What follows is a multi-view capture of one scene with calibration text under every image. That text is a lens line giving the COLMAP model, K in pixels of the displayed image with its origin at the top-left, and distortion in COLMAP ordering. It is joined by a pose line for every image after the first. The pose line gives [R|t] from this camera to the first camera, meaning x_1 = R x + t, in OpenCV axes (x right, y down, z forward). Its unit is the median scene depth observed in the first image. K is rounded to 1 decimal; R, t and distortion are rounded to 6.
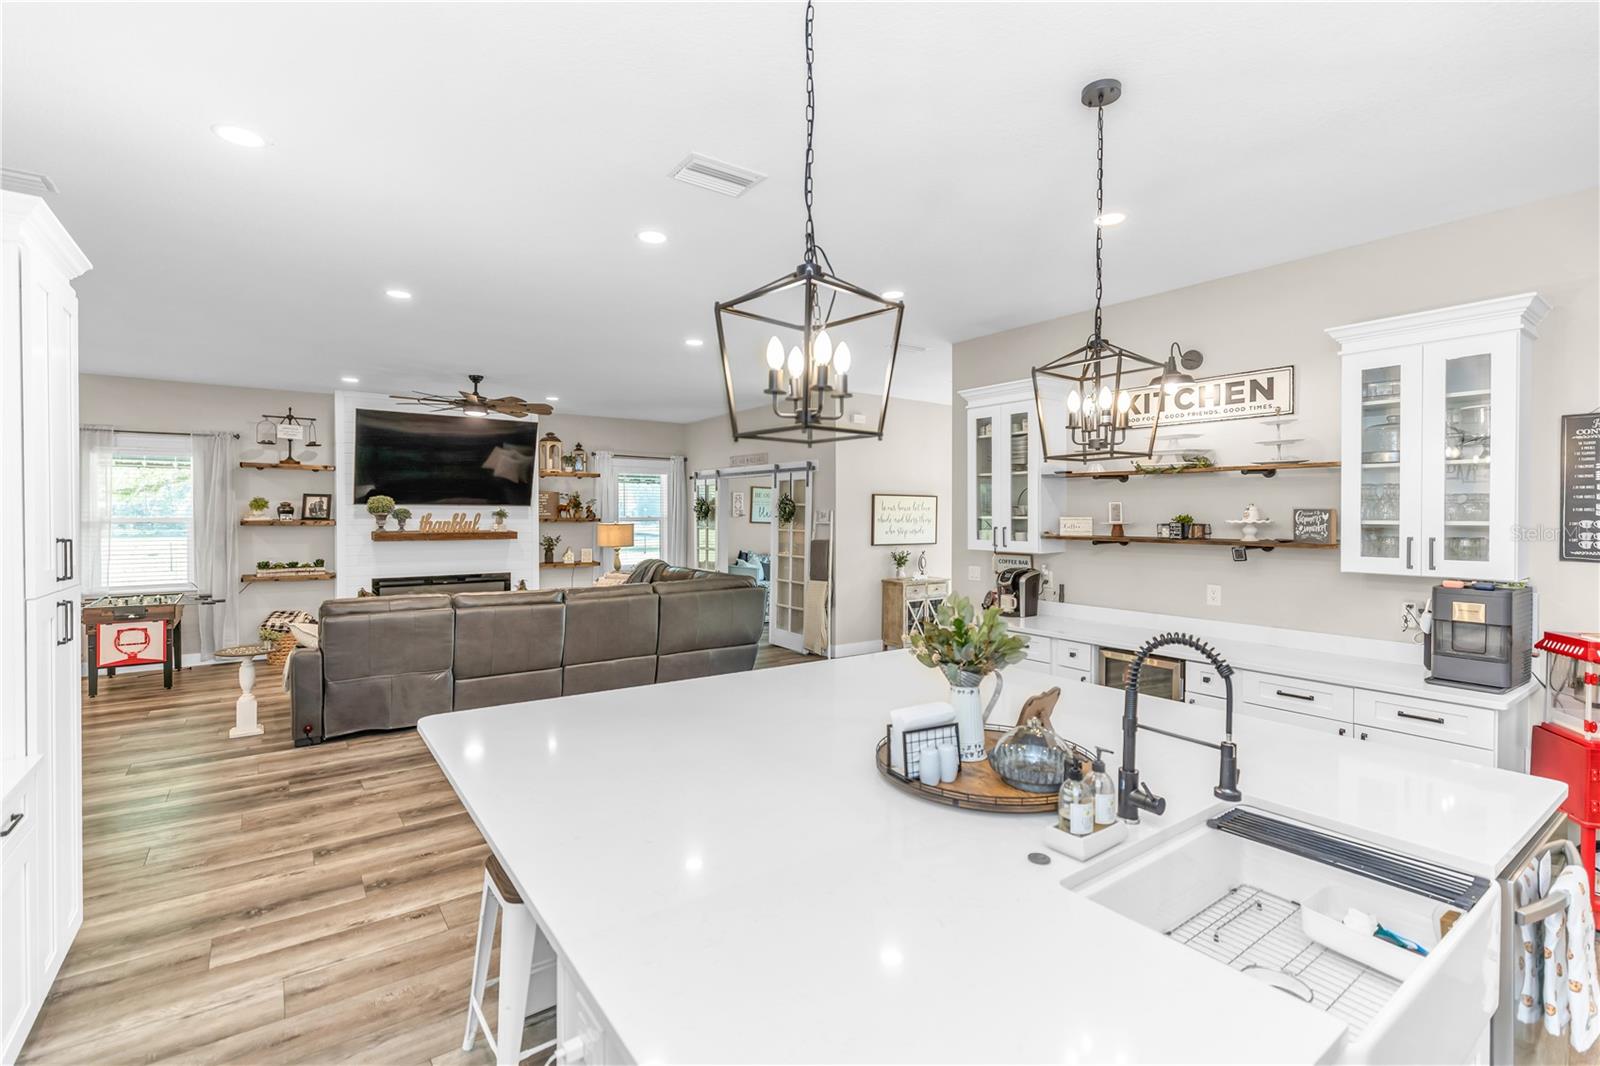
lens RADIAL K [[715.2, 0, 806.0], [0, 715.2, 519.7], [0, 0, 1]] dist [0.003551, -0.001685]
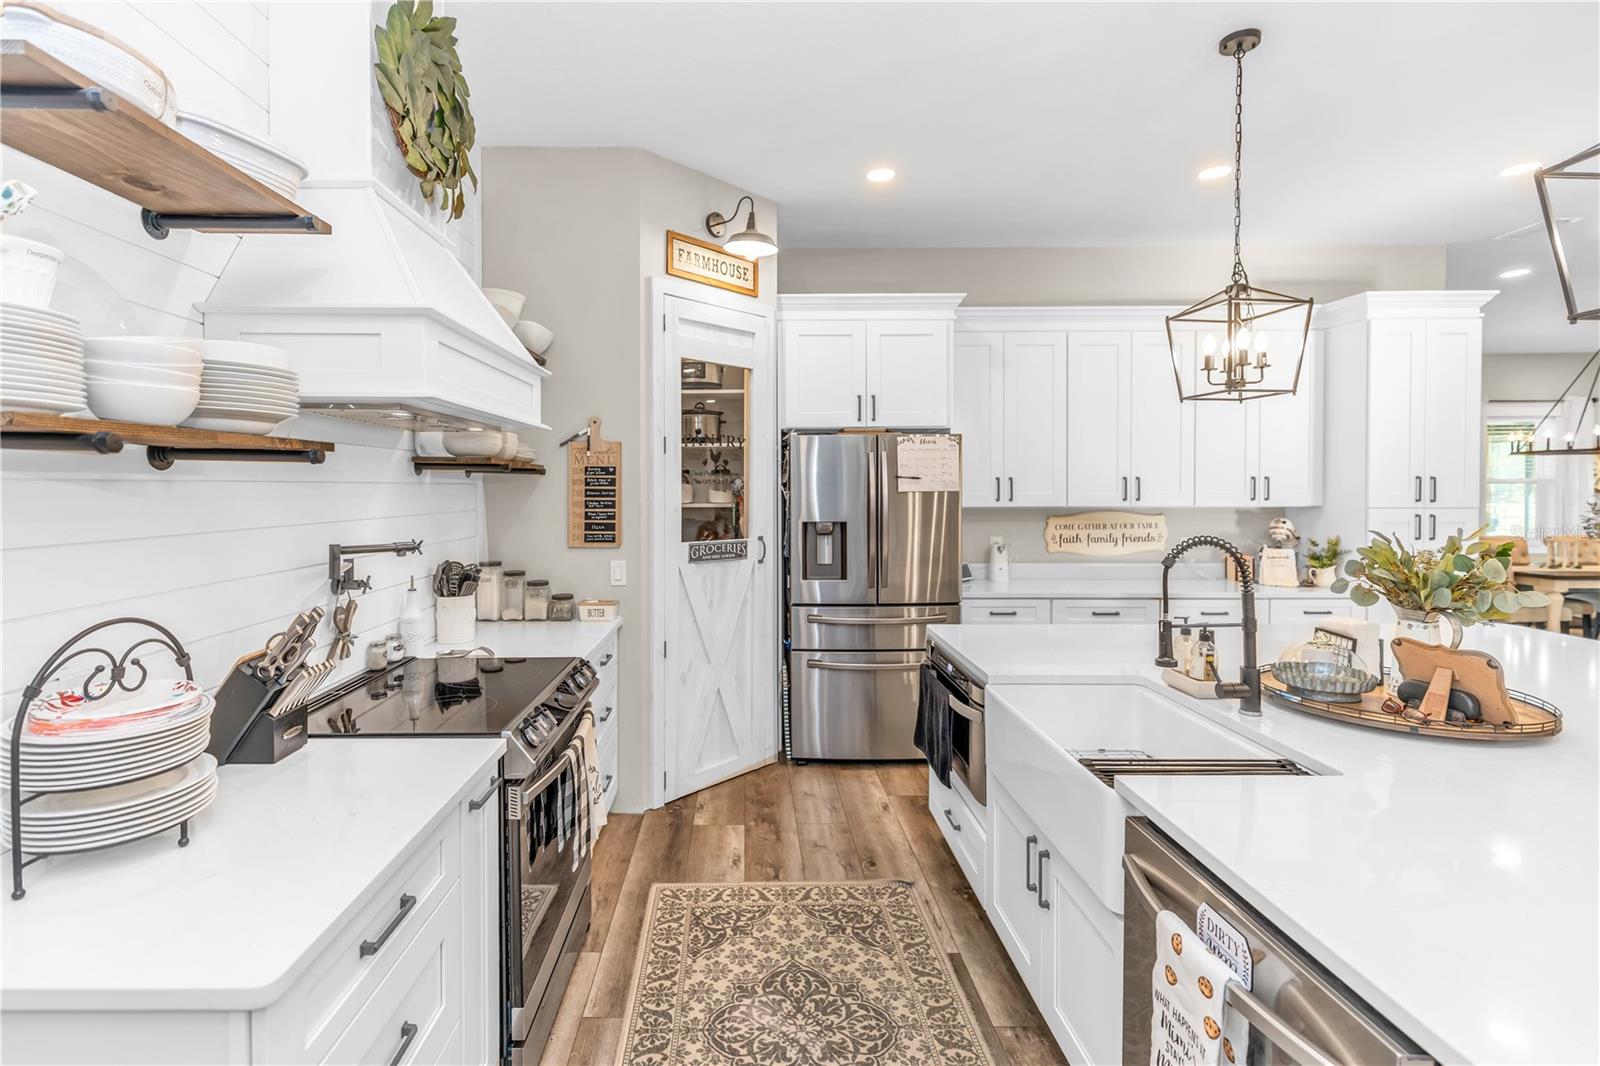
lens RADIAL K [[715.2, 0, 764.0], [0, 715.2, 501.3], [0, 0, 1]] dist [0.003551, -0.001685]
pose [[-0.608674, 0.015514, -0.793269, 0.356670], [-0.002600, 0.999764, 0.021547, 0.013986], [0.793416, 0.015178, -0.608490, 0.249088]]
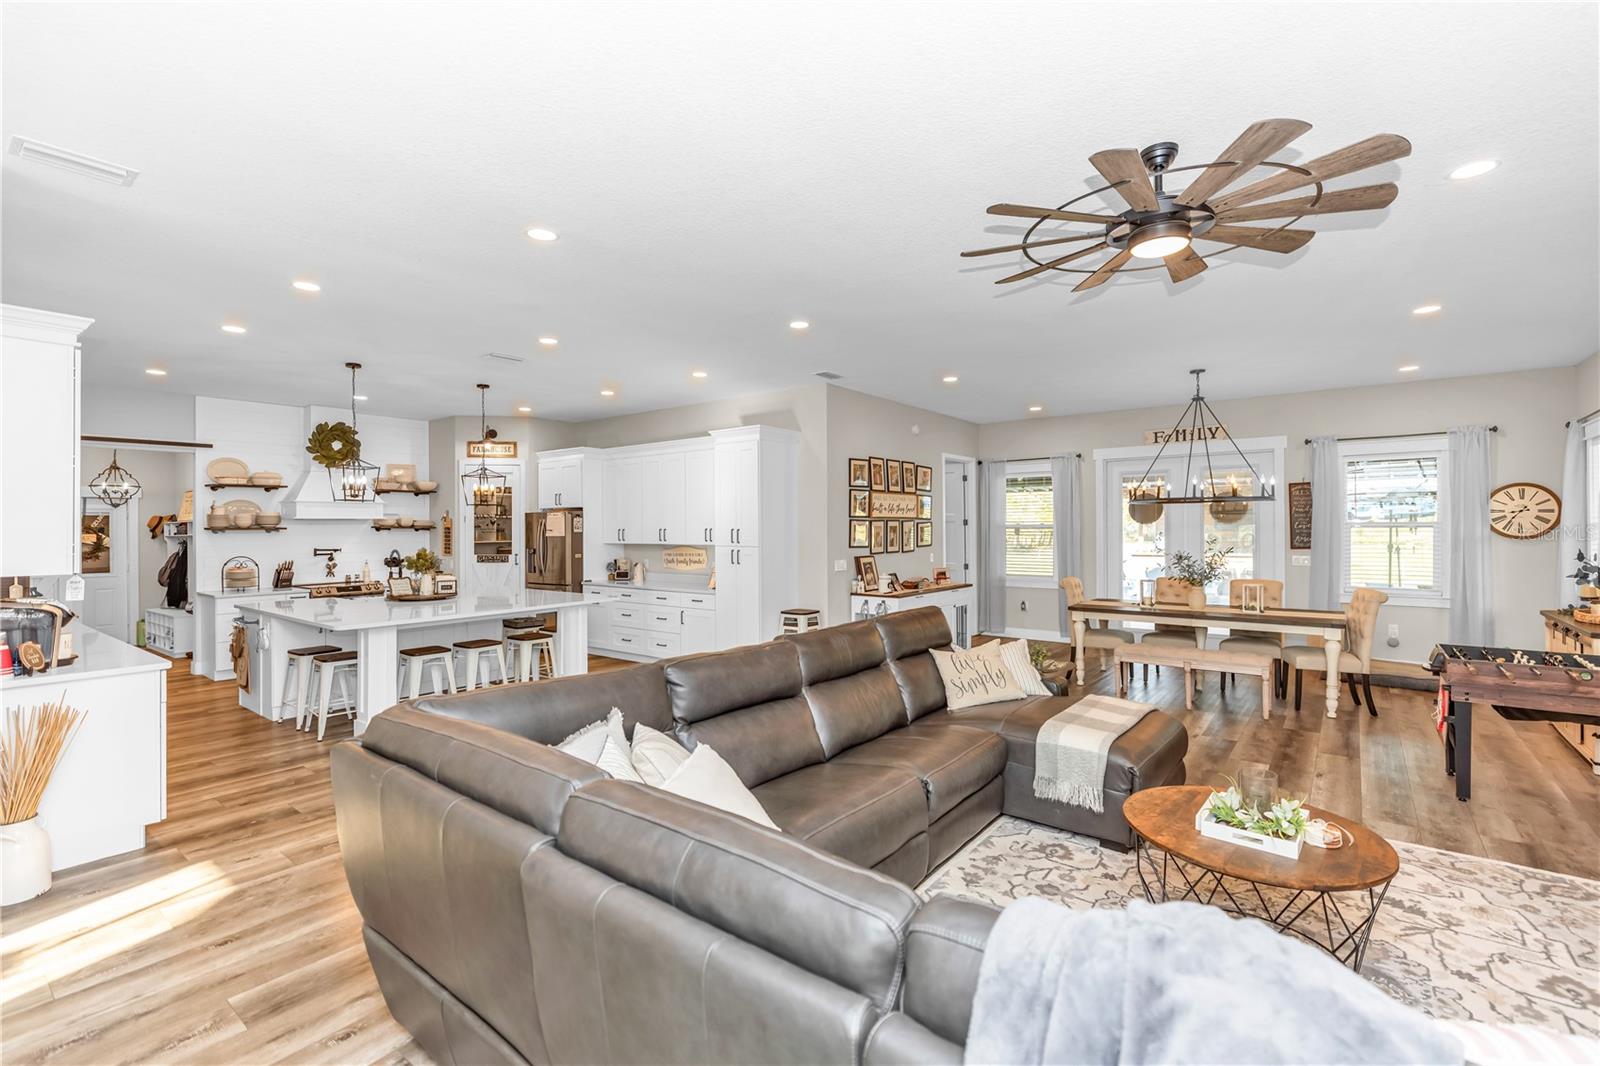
lens RADIAL K [[715.2, 0, 799.8], [0, 715.2, 533.9], [0, 0, 1]] dist [0.003551, -0.001685]
pose [[-0.964092, 0.006867, -0.265481, -0.151919], [0.003488, 0.999907, 0.013196, 0.000864], [0.265547, 0.011797, -0.964026, 1.201202]]
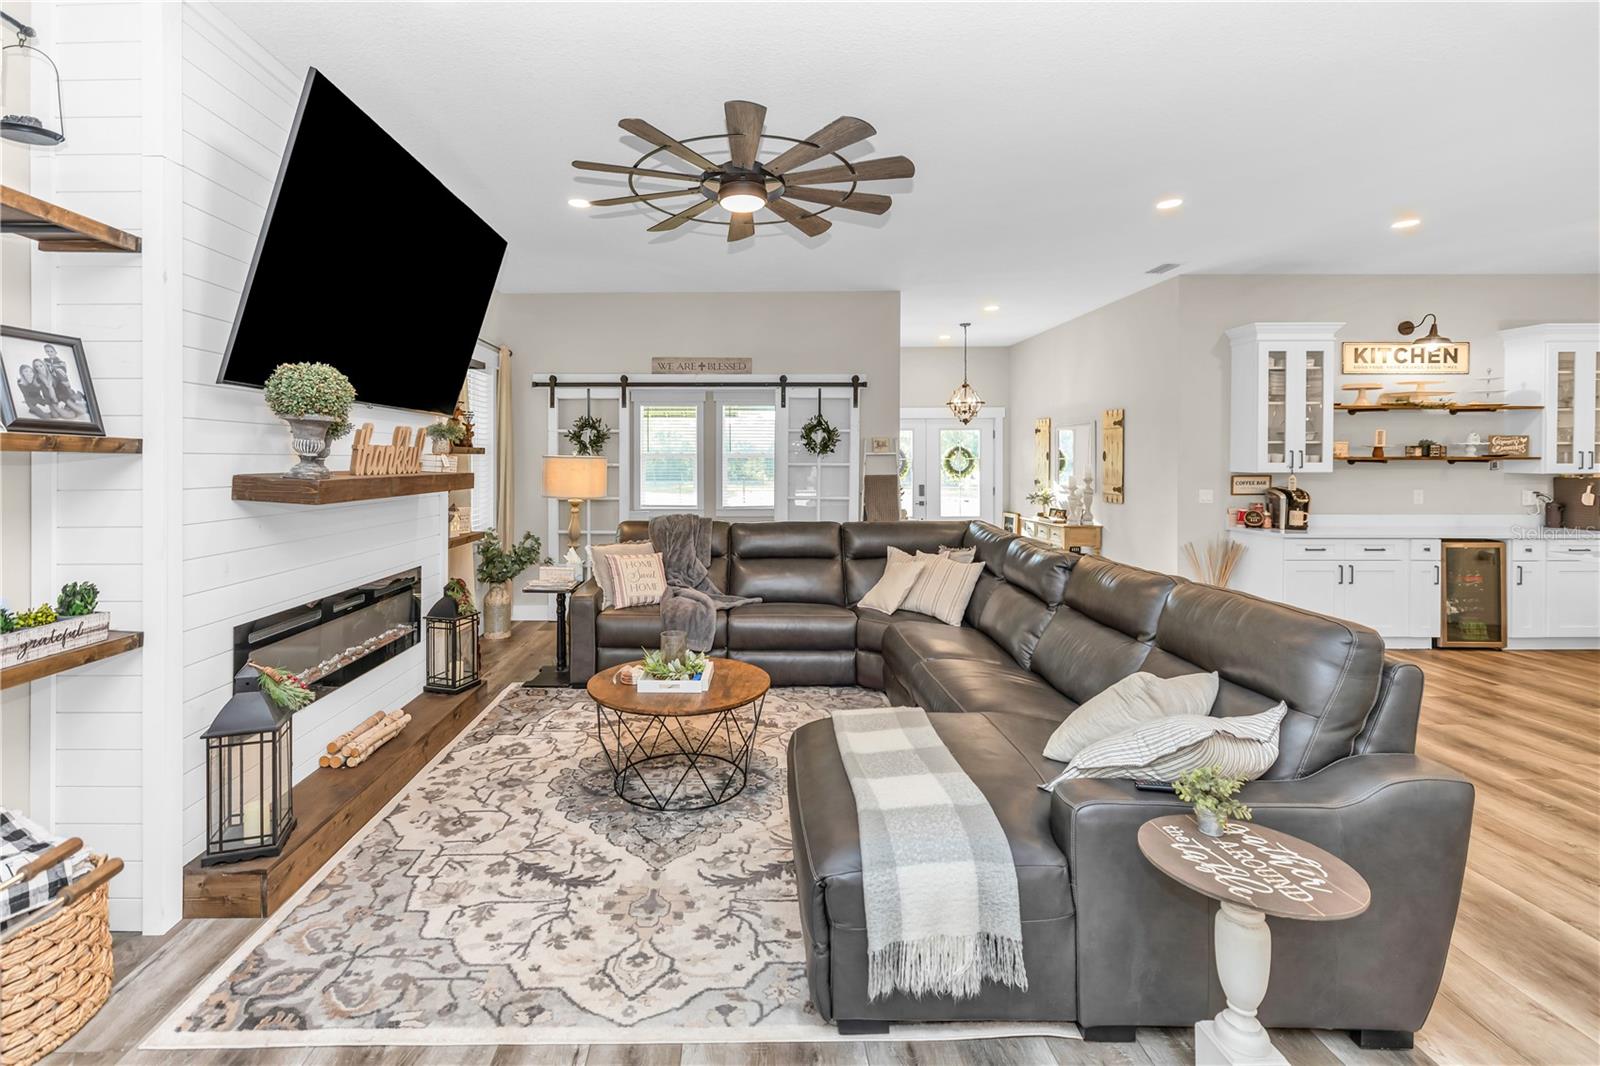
lens RADIAL K [[715.2, 0, 751.1], [0, 715.2, 461.6], [0, 0, 1]] dist [0.003551, -0.001685]
pose [[0.603369, -0.005820, 0.797441, -0.744223], [0.009148, 0.999958, 0.000376, 0.012756], [-0.797409, 0.007068, 0.603397, 0.656424]]
